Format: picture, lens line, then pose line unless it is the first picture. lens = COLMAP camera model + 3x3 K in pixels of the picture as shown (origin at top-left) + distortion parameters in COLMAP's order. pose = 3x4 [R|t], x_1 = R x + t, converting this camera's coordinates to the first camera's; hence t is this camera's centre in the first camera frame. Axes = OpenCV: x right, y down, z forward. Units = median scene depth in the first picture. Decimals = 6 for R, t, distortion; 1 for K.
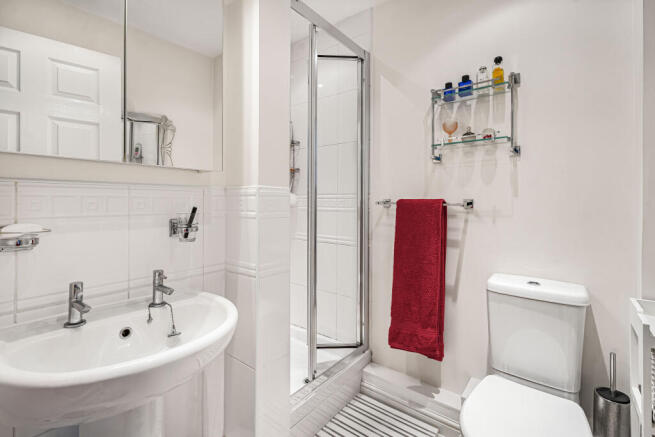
lens RADIAL K [[308.3, 0, 312.2], [0, 308.3, 192.1], [0, 0, 1]] dist [-0.018489, 0.001064]
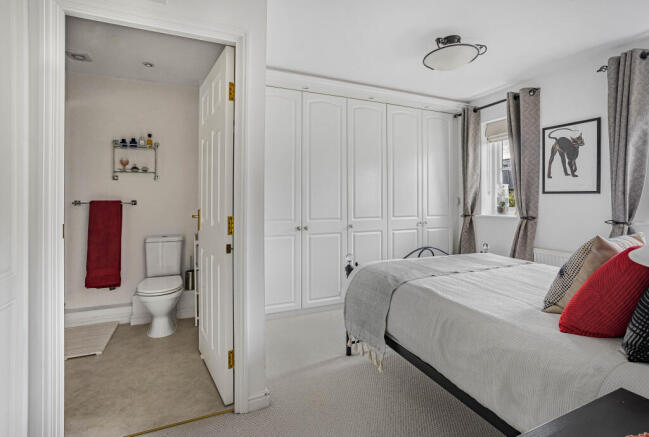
lens RADIAL K [[305.5, 0, 324.5], [0, 305.5, 198.1], [0, 0, 1]] dist [-0.018489, 0.001064]
pose [[0.447212, 0.001754, 0.894427, -0.690473], [-0.006752, 0.999976, 0.001415, -0.000792], [-0.894403, -0.006672, 0.447213, -0.975982]]
